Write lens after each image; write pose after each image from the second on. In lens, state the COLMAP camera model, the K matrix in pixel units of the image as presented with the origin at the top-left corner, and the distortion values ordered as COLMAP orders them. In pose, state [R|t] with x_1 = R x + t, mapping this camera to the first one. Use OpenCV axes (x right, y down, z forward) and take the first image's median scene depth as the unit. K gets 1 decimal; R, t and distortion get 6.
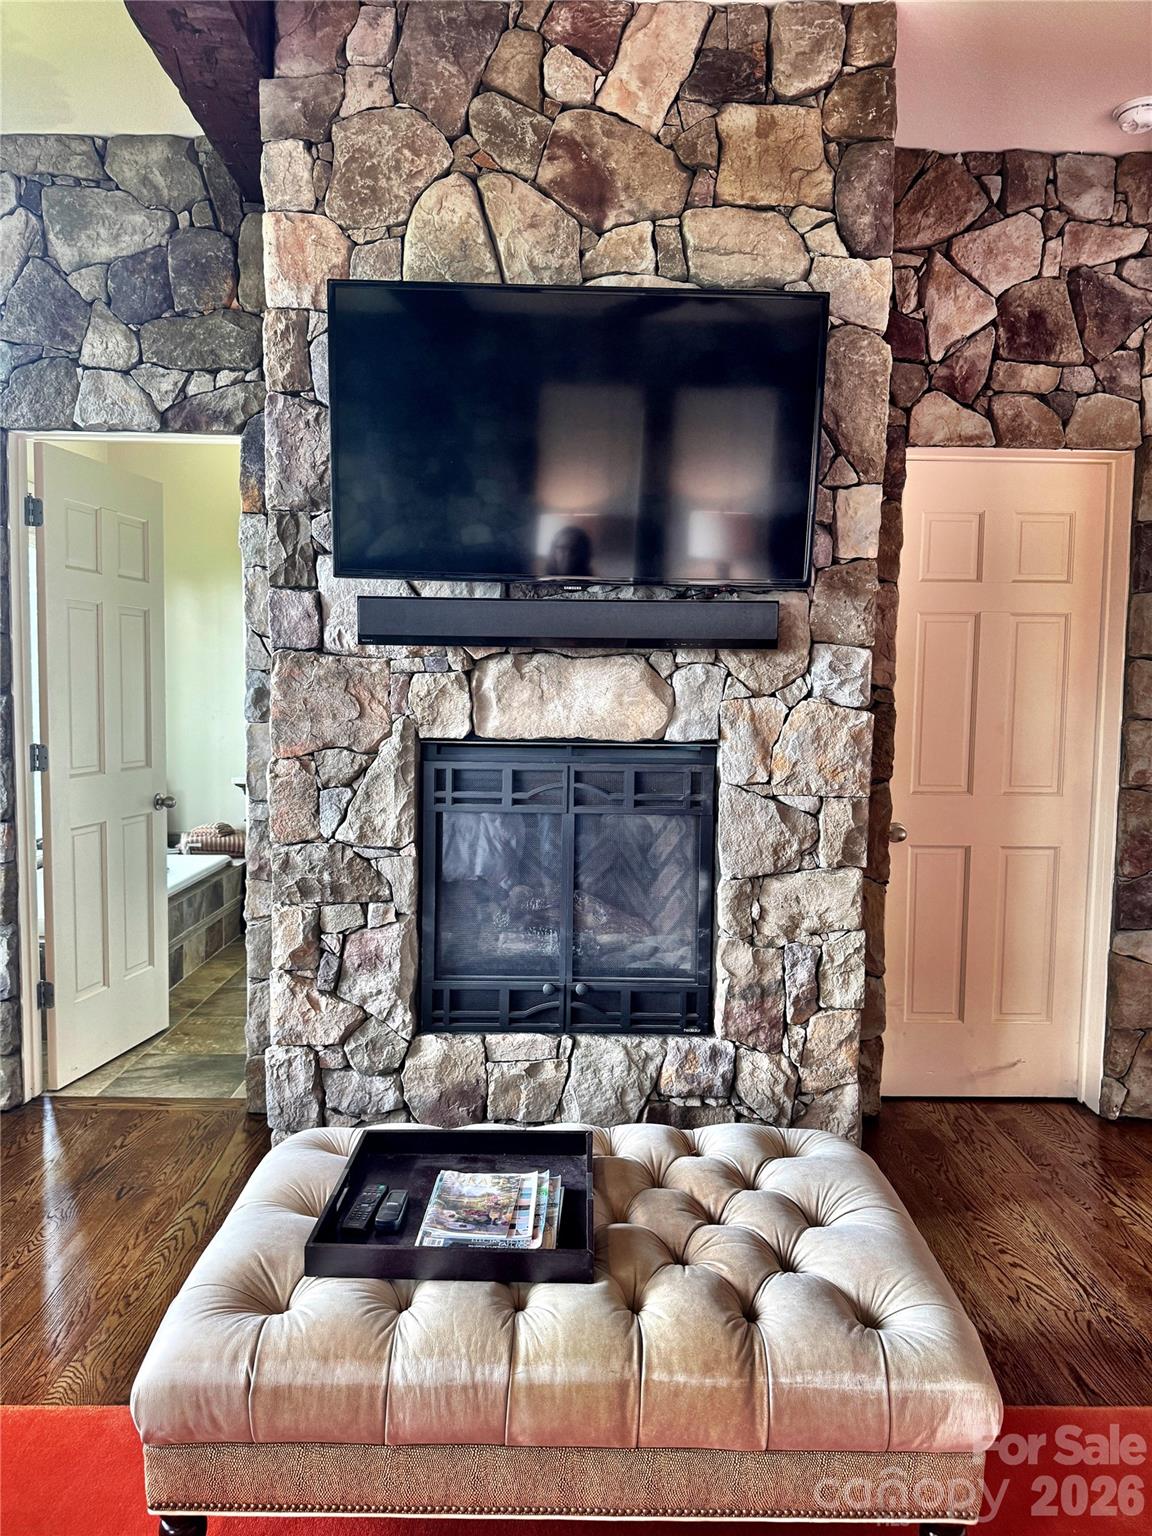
lens RADIAL K [[1049.9, 0, 563.1], [0, 1049.9, 779.6], [0, 0, 1]] dist [0.048208, -0.056623]
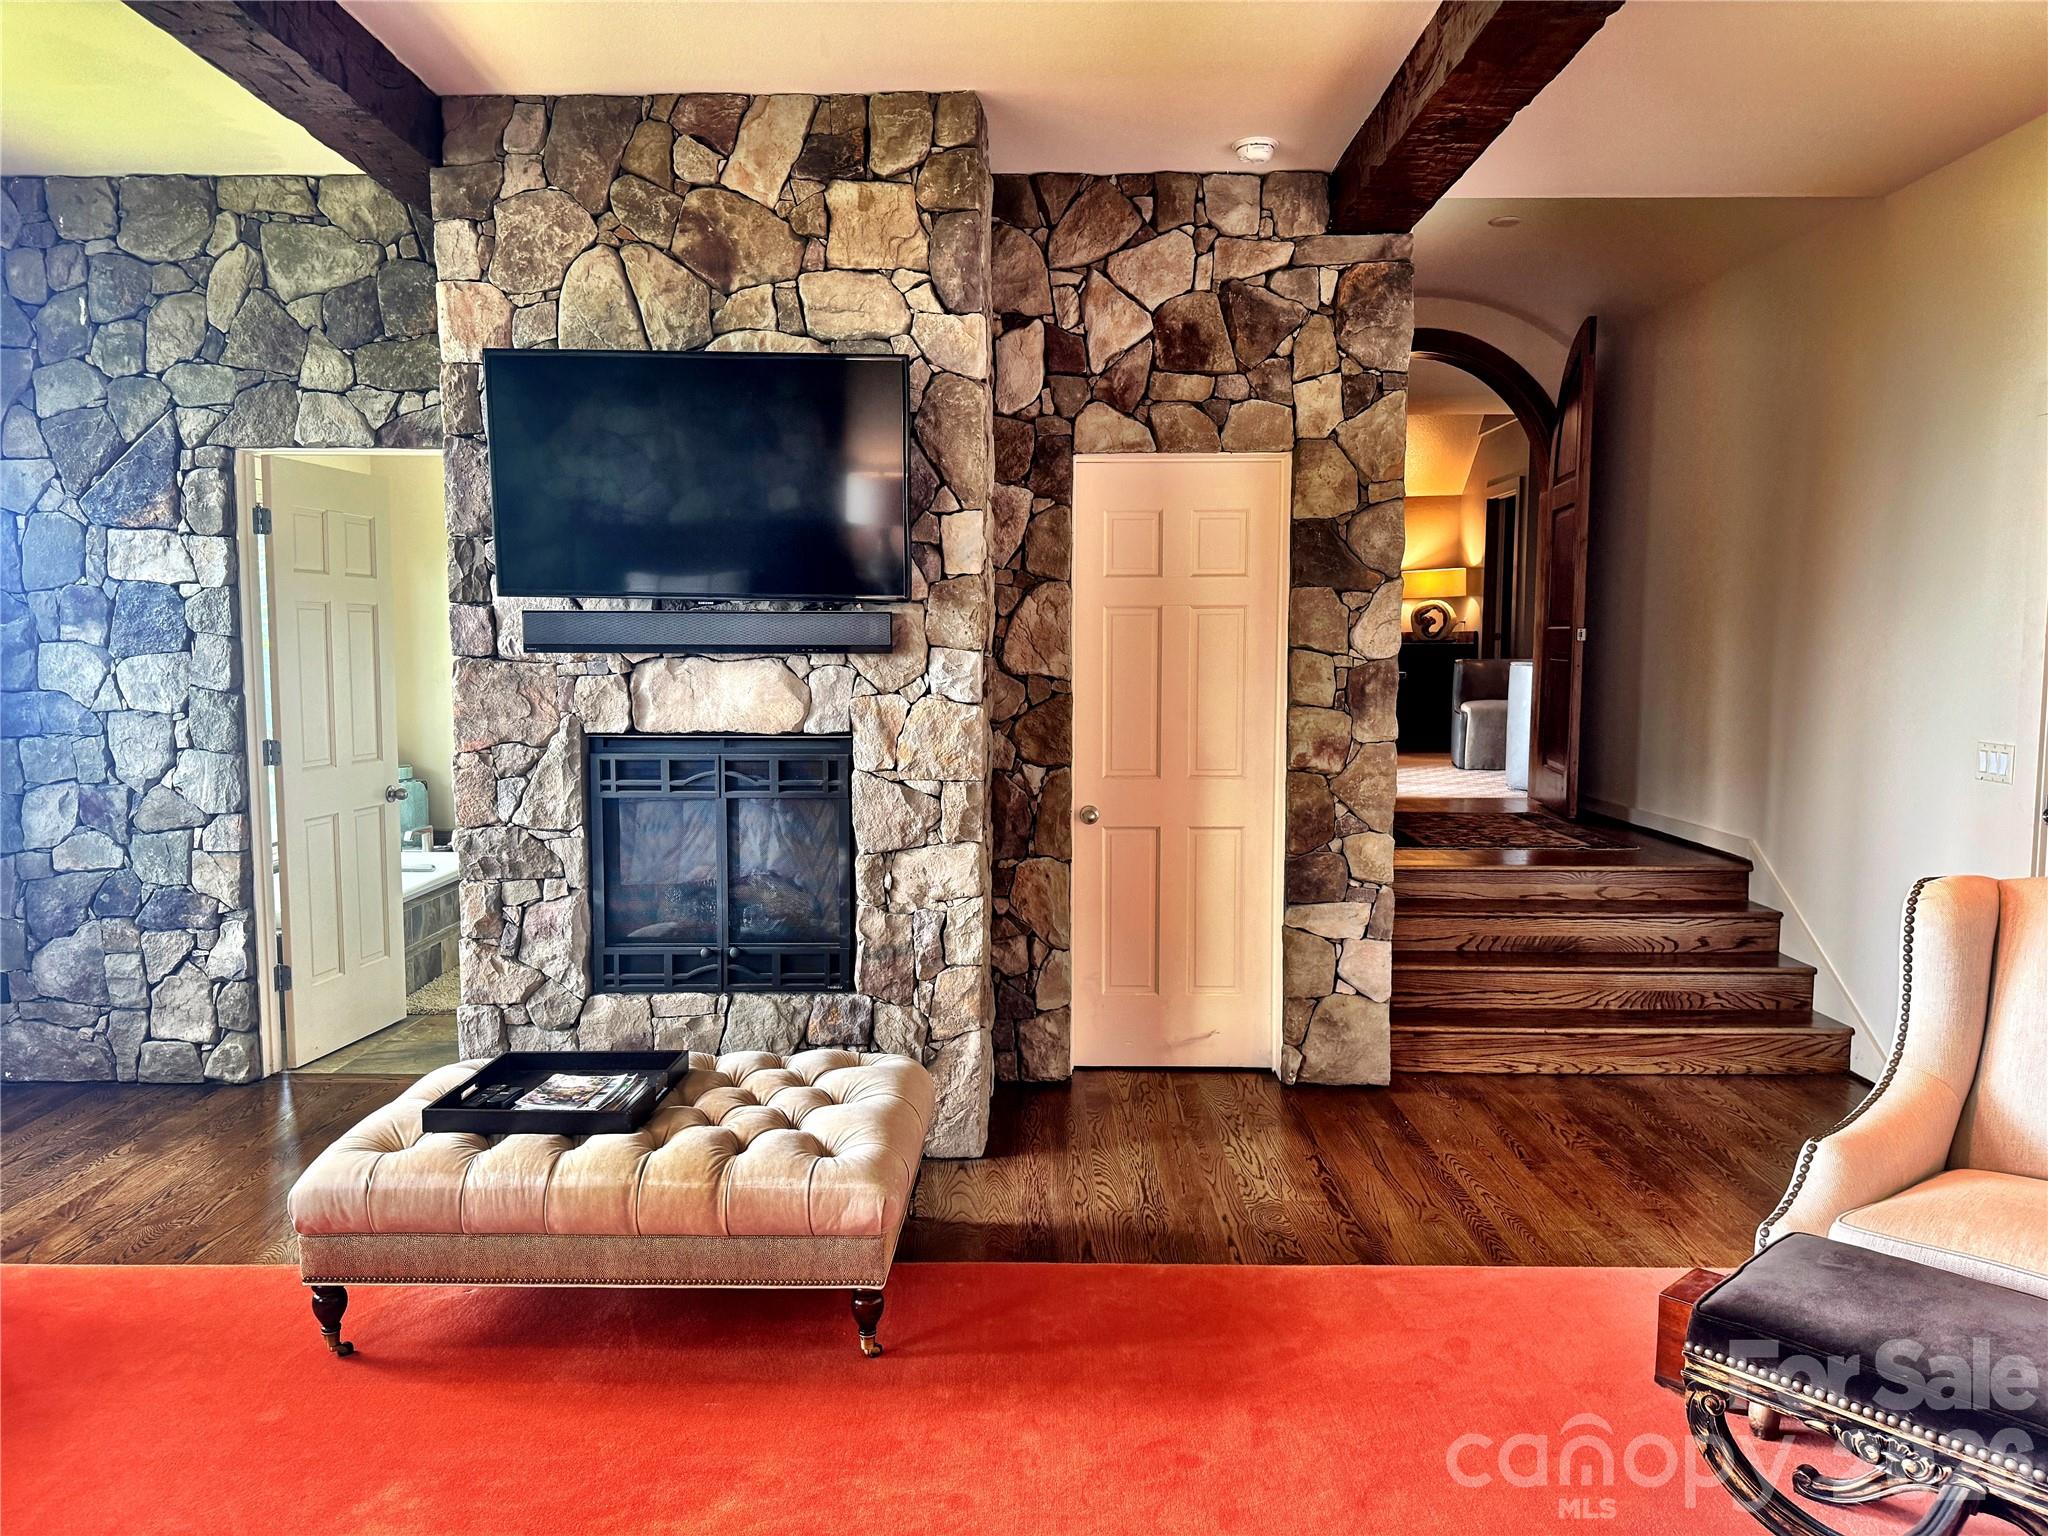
lens RADIAL K [[1399.9, 0, 1019.5], [0, 1399.9, 782.8], [0, 0, 1]] dist [0.048208, -0.056623]
pose [[0.999727, -0.011215, -0.020486, 0.359350], [0.011443, 0.999873, 0.011089, 0.002689], [0.020359, -0.011321, 0.999729, -0.507674]]
